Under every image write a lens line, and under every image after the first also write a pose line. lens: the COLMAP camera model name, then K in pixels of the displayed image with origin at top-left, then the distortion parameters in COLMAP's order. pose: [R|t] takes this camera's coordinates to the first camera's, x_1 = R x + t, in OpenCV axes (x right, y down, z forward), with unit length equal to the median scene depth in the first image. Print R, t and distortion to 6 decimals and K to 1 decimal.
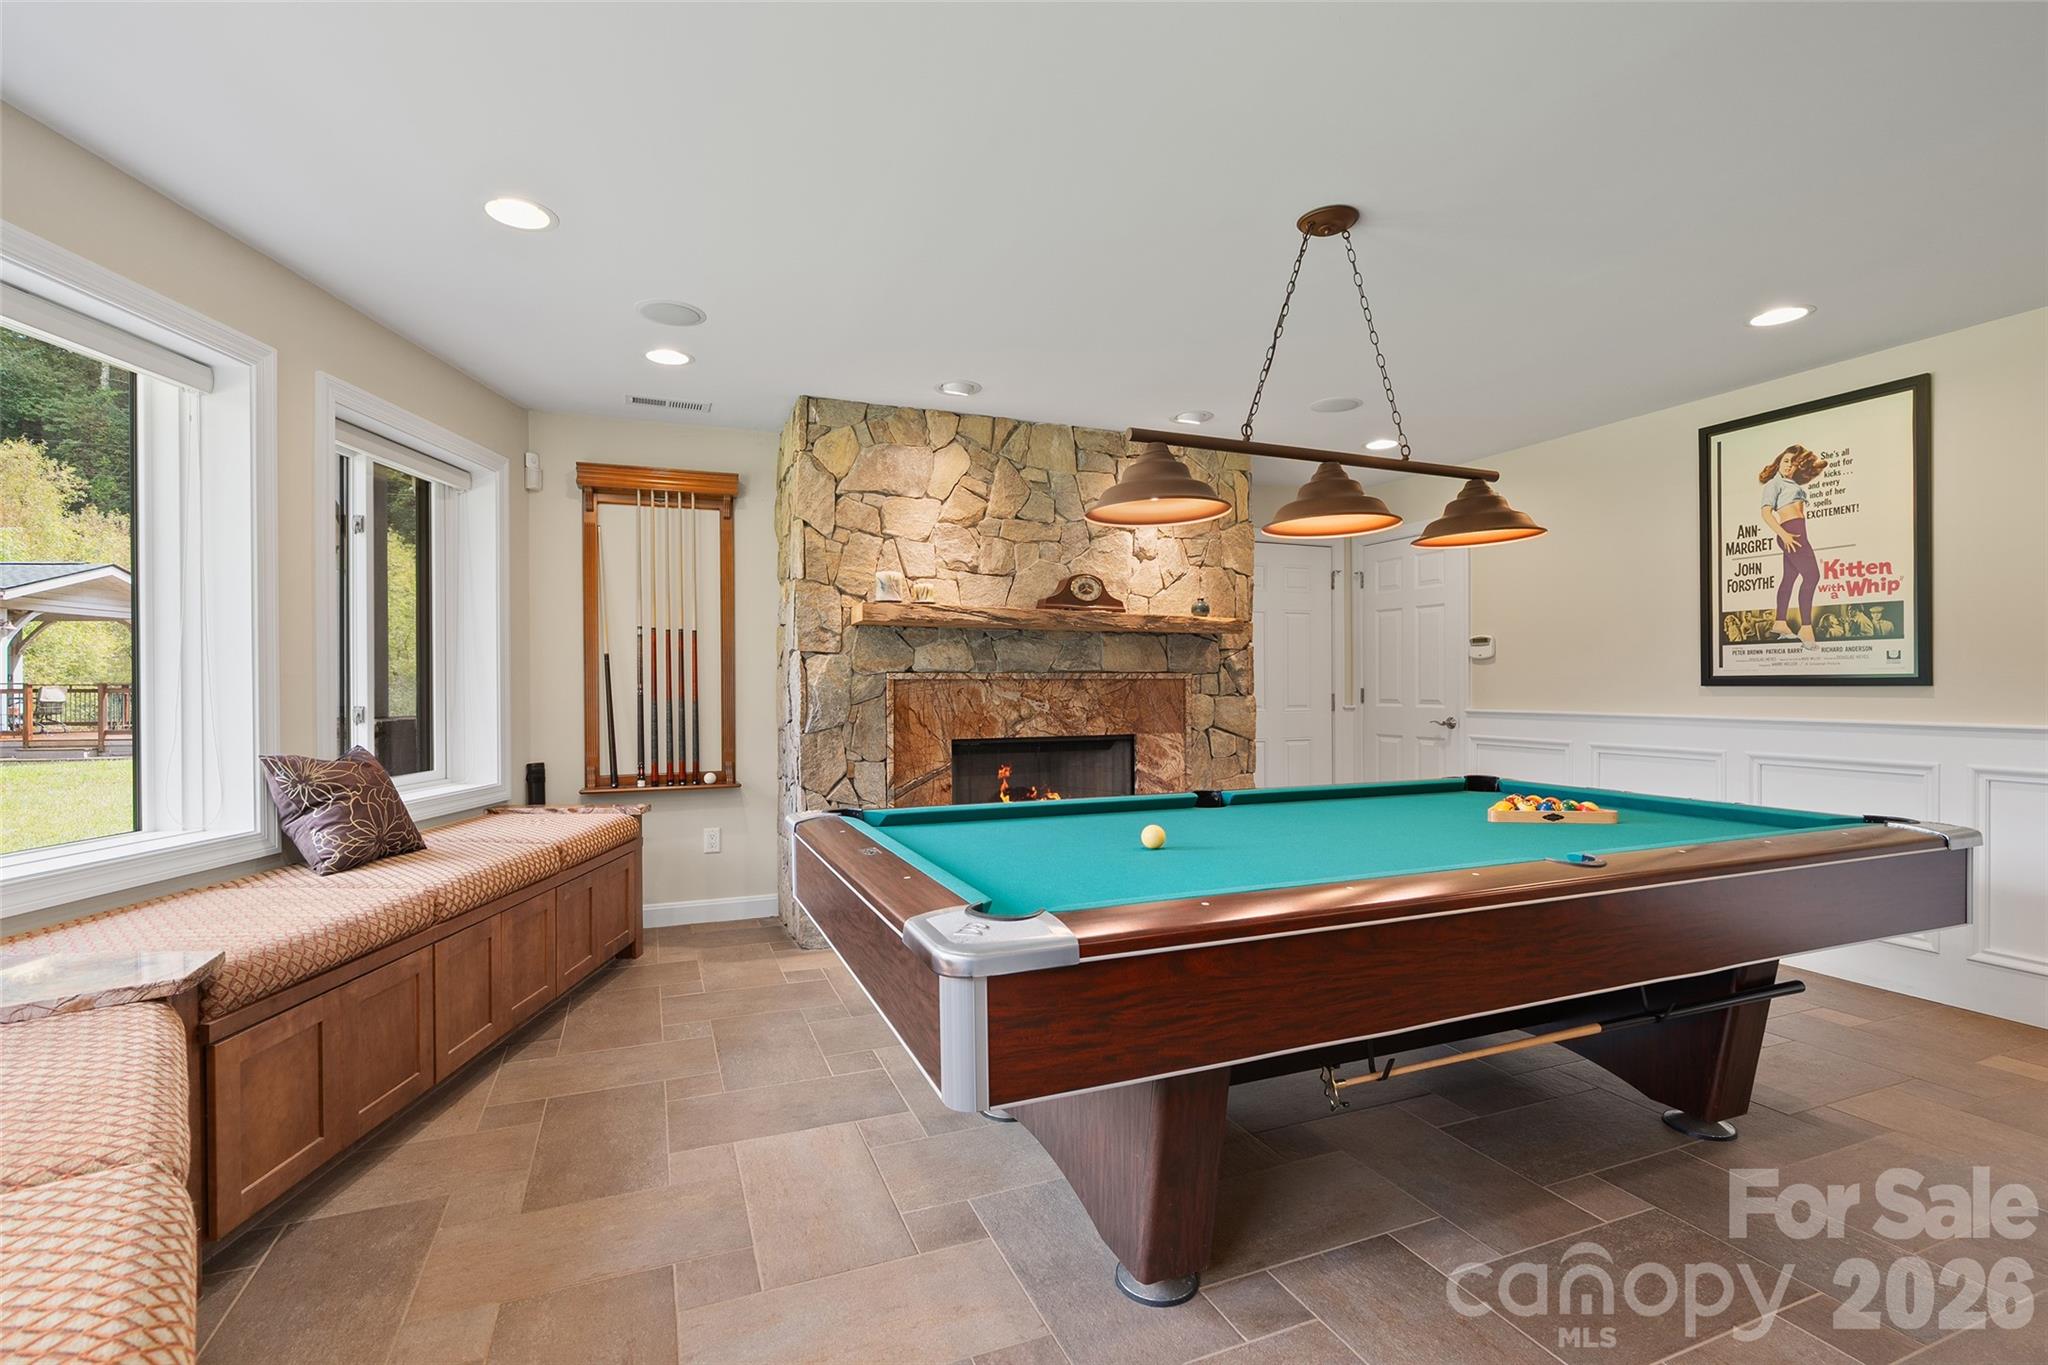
lens RADIAL K [[922.3, 0, 1021.2], [0, 922.3, 689.2], [0, 0, 1]] dist [-0.009890, 0.003490]
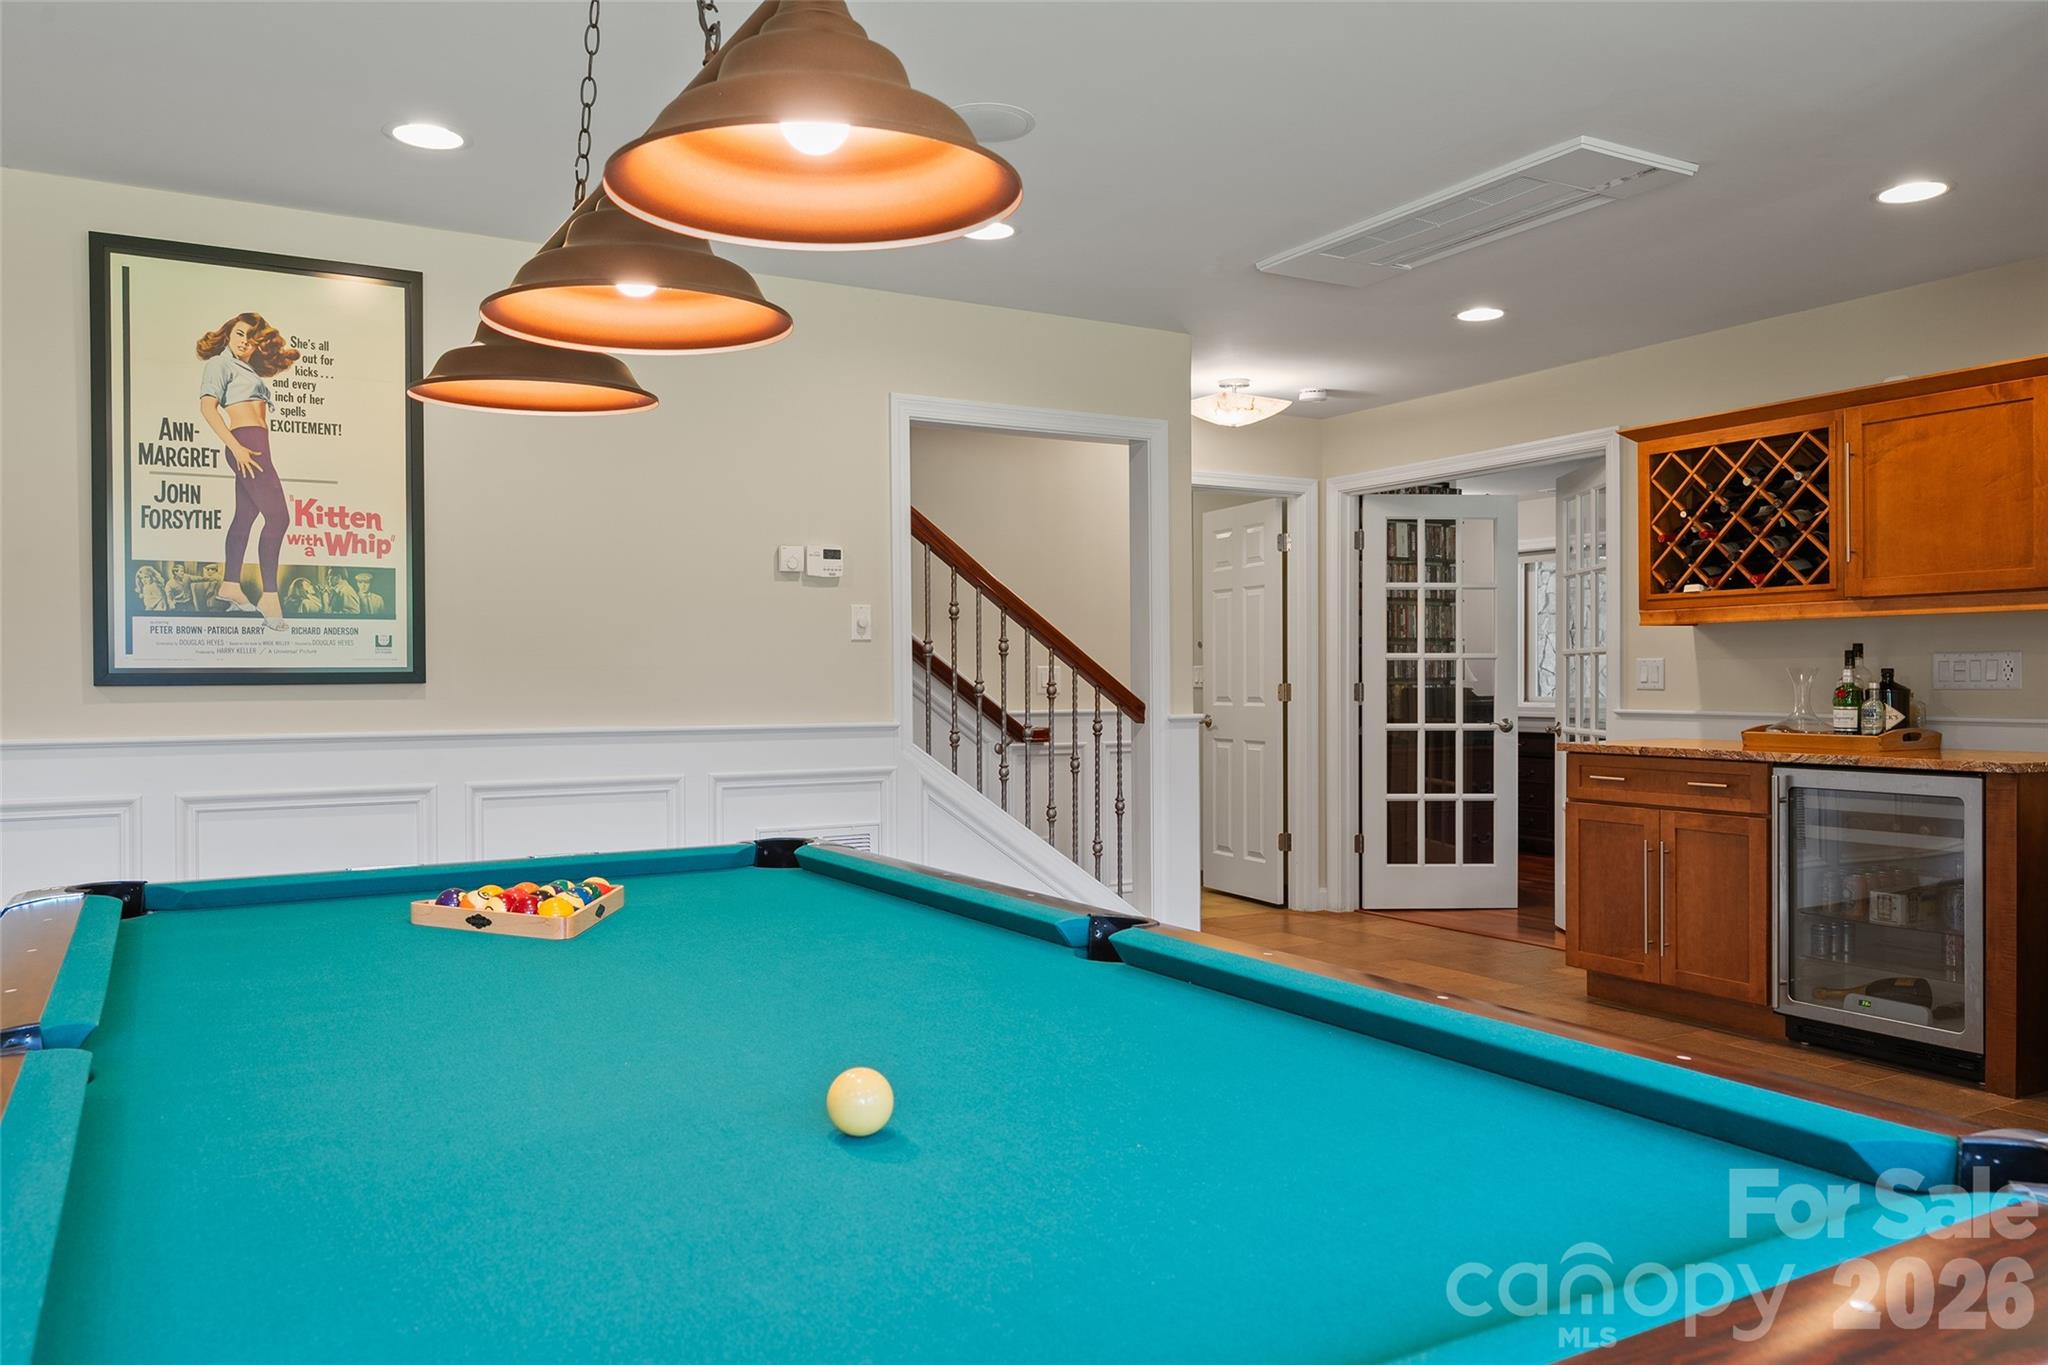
lens RADIAL K [[1508.1, 0, 1023.2], [0, 1508.1, 683.8], [0, 0, 1]] dist [0.009624, 0.003876]
pose [[-0.125914, -0.001503, 0.992040, -0.276471], [0.009058, 0.999955, 0.002665, -0.001963], [-0.992000, 0.009322, -0.125895, 0.578223]]
